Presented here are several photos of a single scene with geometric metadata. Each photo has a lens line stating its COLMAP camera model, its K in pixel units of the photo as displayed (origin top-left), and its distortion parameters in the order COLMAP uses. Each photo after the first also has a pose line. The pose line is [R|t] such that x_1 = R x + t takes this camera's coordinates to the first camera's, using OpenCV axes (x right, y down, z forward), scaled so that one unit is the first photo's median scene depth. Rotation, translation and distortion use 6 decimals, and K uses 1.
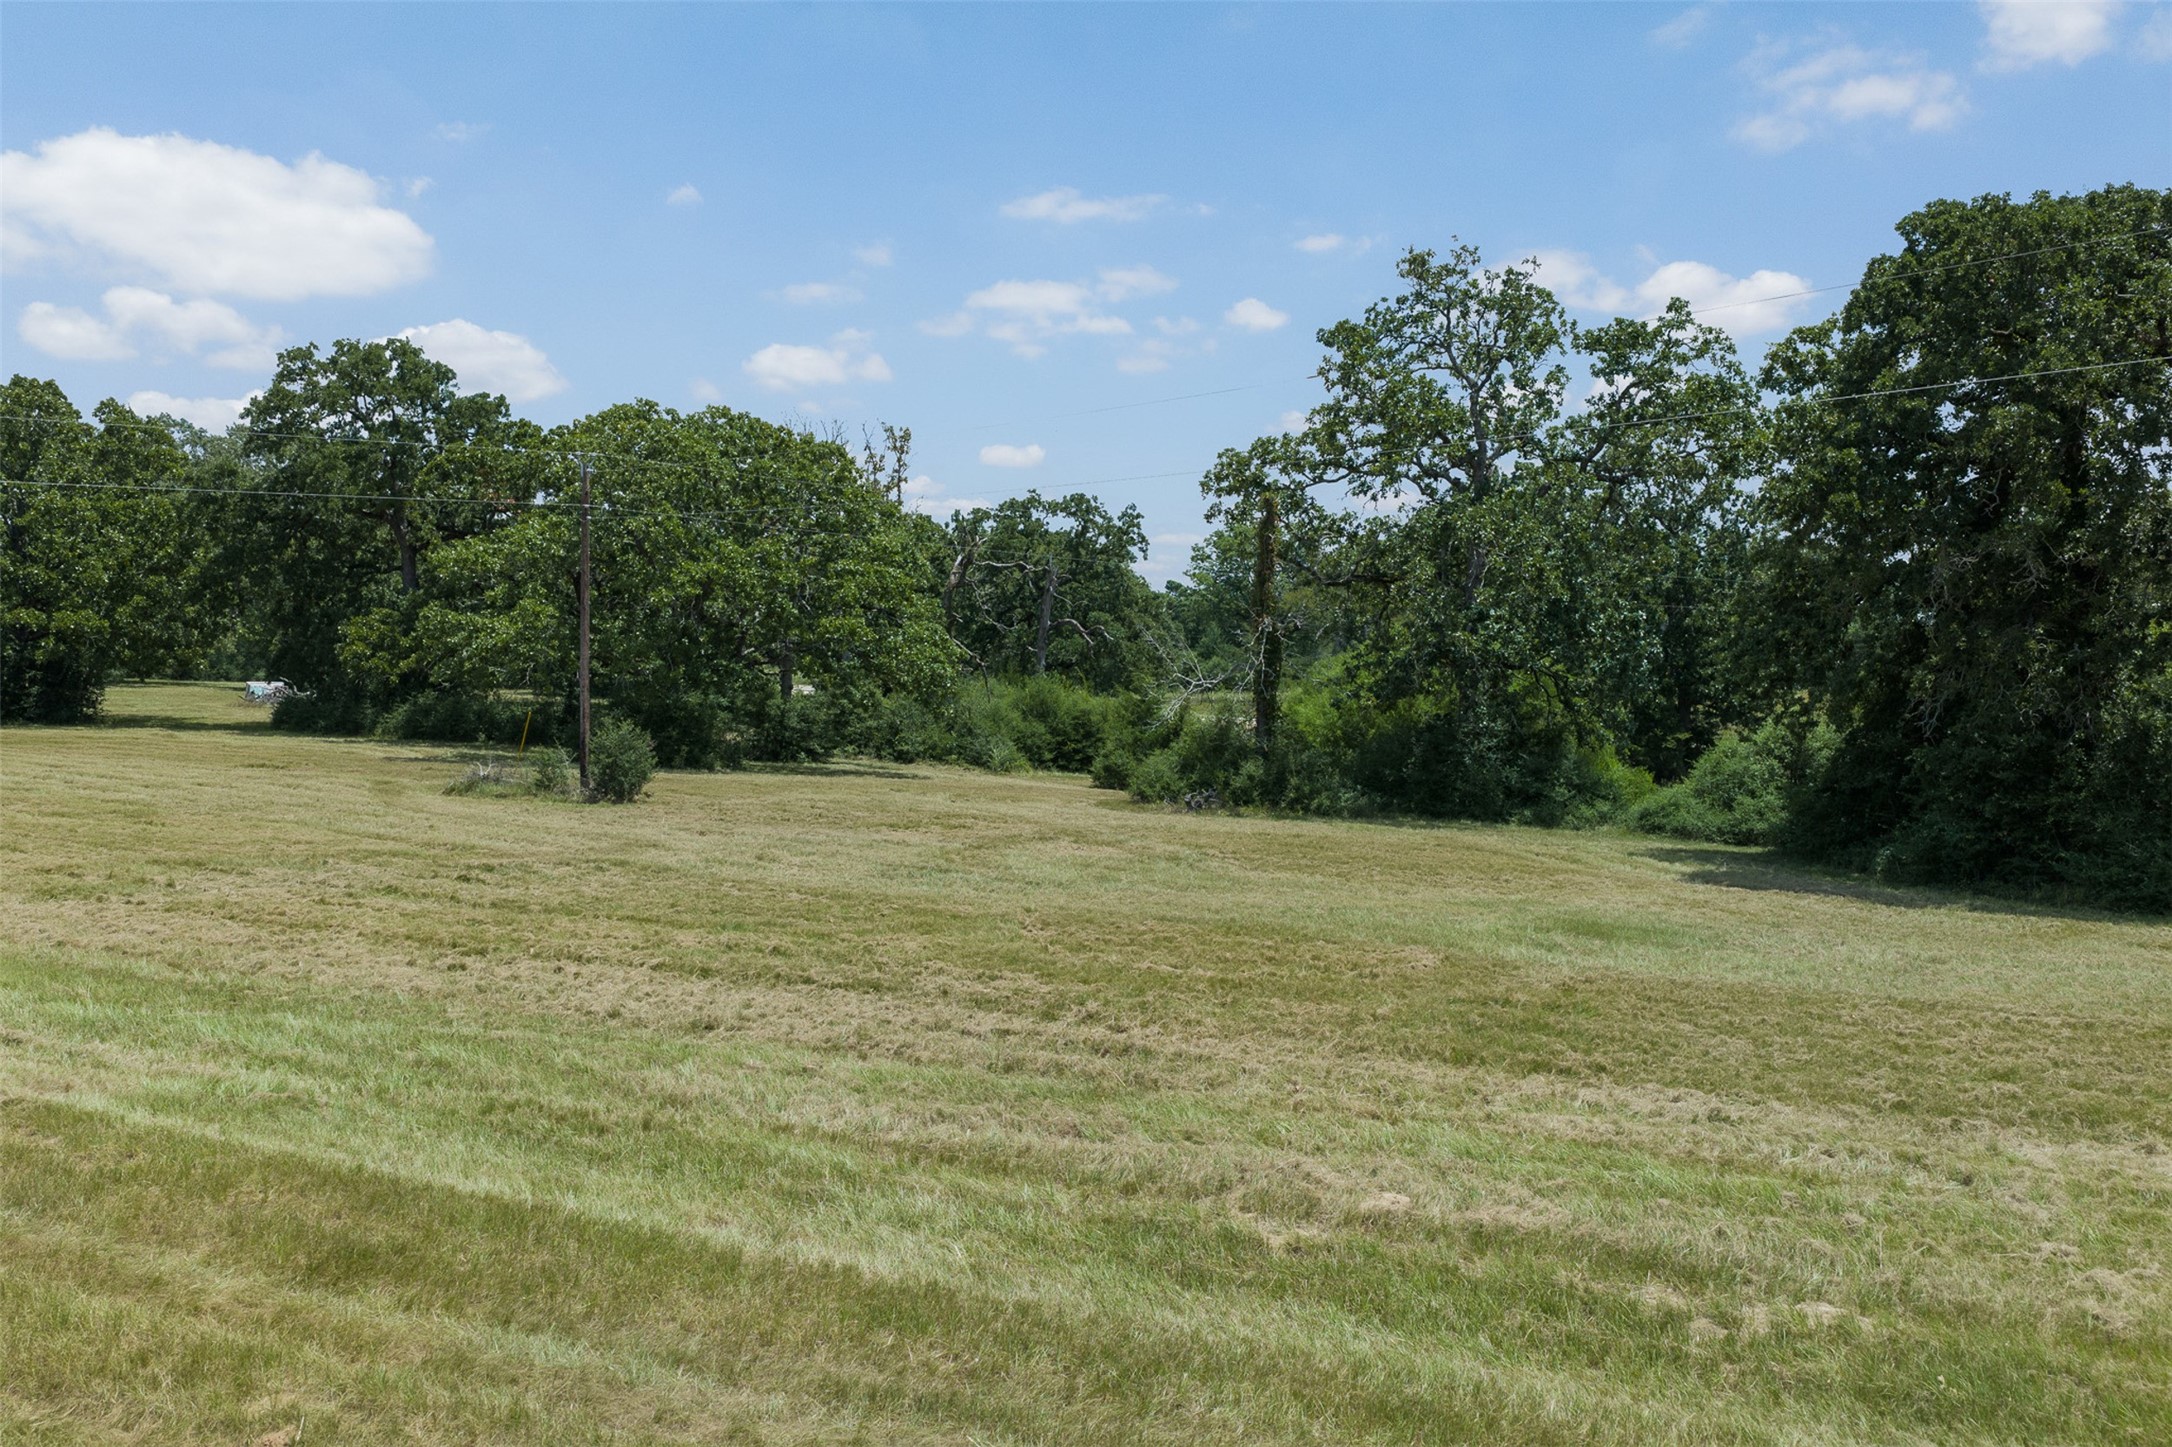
lens RADIAL K [[1790.8, 0, 1100.8], [0, 1790.8, 729.7], [0, 0, 1]] dist [-0.000030, -0.008527]
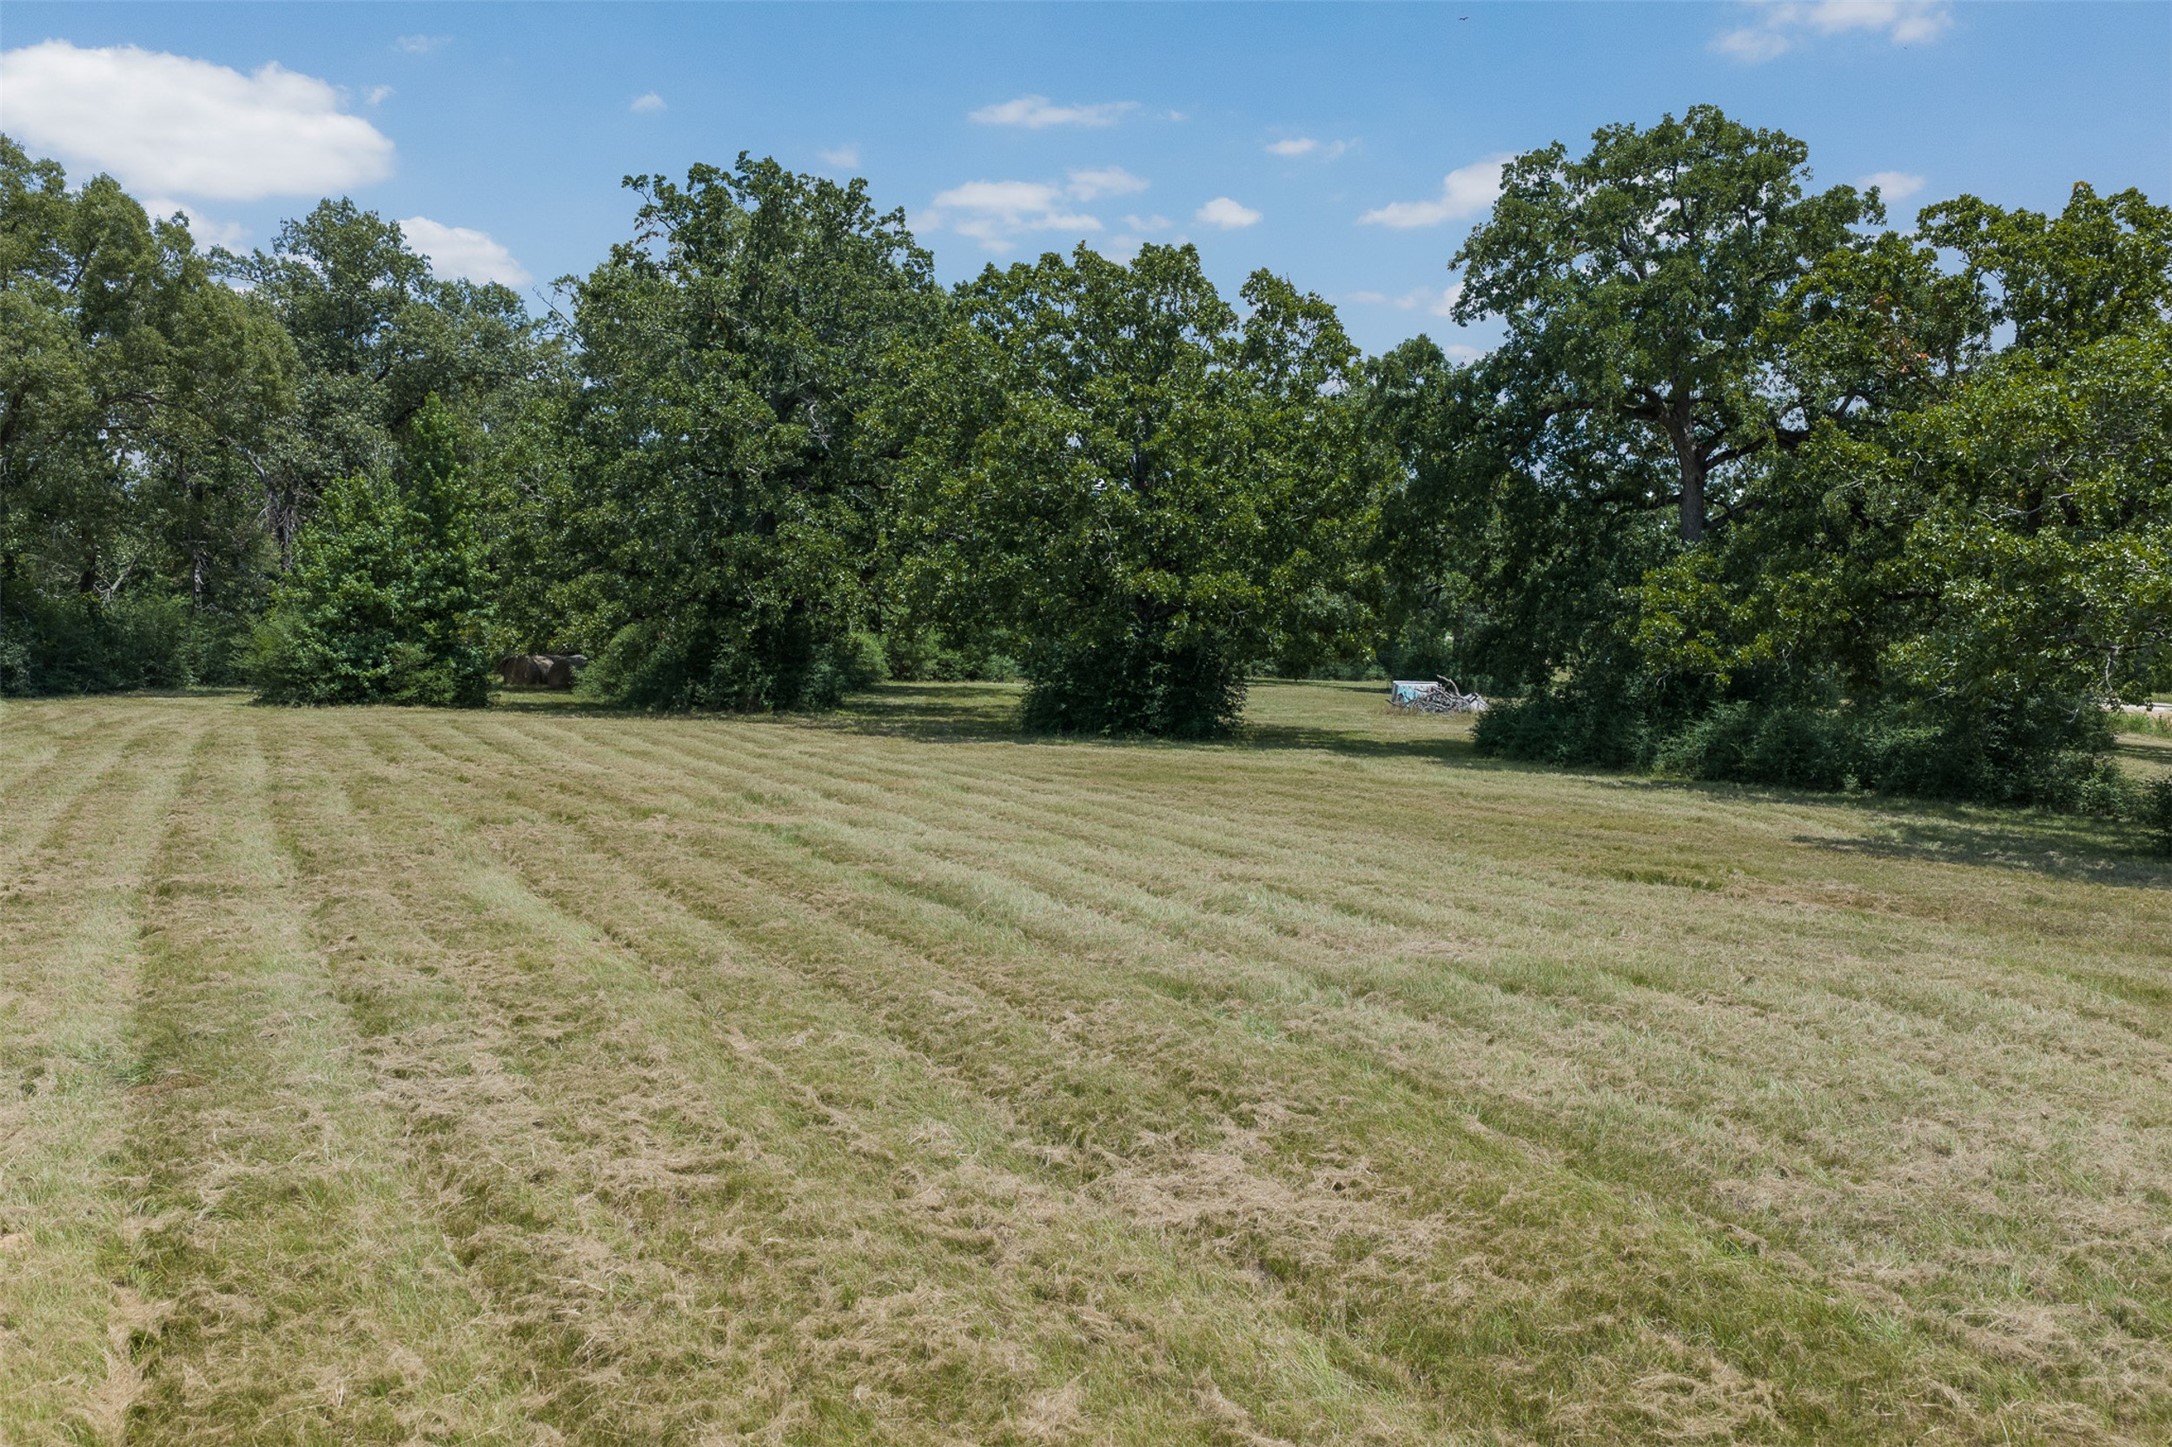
lens RADIAL K [[1790.8, 0, 1086.8], [0, 1790.8, 721.8], [0, 0, 1]] dist [-0.000030, -0.008527]
pose [[0.845407, 0.019814, -0.533754, -0.245696], [-0.022385, 0.999748, 0.001657, -0.010413], [0.533653, 0.010547, 0.845638, 0.391401]]
